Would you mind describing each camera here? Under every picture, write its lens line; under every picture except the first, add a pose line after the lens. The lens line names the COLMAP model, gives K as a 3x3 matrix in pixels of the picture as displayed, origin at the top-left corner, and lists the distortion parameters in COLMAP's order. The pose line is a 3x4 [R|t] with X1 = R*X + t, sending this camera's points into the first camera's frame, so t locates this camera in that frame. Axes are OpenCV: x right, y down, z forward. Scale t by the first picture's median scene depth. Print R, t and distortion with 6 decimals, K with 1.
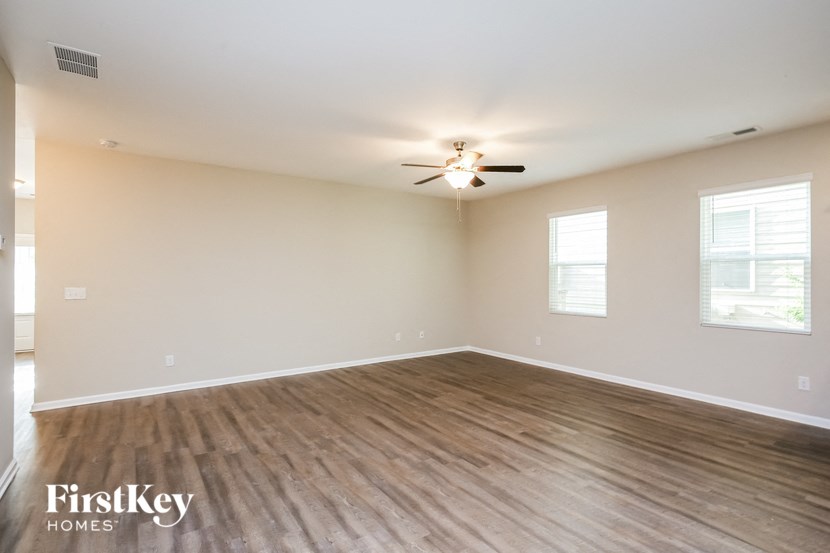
lens RADIAL K [[408.3, 0, 400.7], [0, 408.3, 276.6], [0, 0, 1]] dist [0.000680, 0.000404]
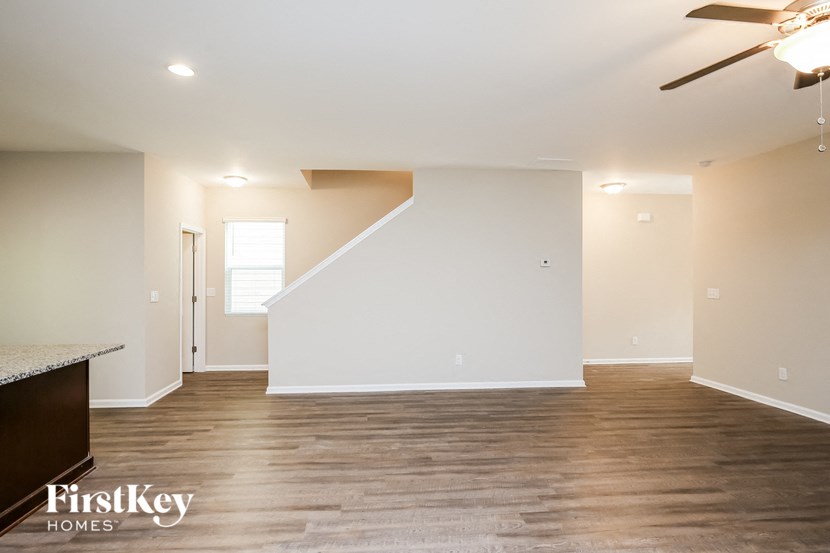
lens RADIAL K [[408.3, 0, 400.7], [0, 408.3, 276.6], [0, 0, 1]] dist [0.000680, 0.000404]
pose [[-0.476465, -0.003729, -0.879186, 1.050293], [-0.001434, 0.999993, -0.003464, -0.000808], [0.879192, -0.000389, -0.476467, 1.208098]]
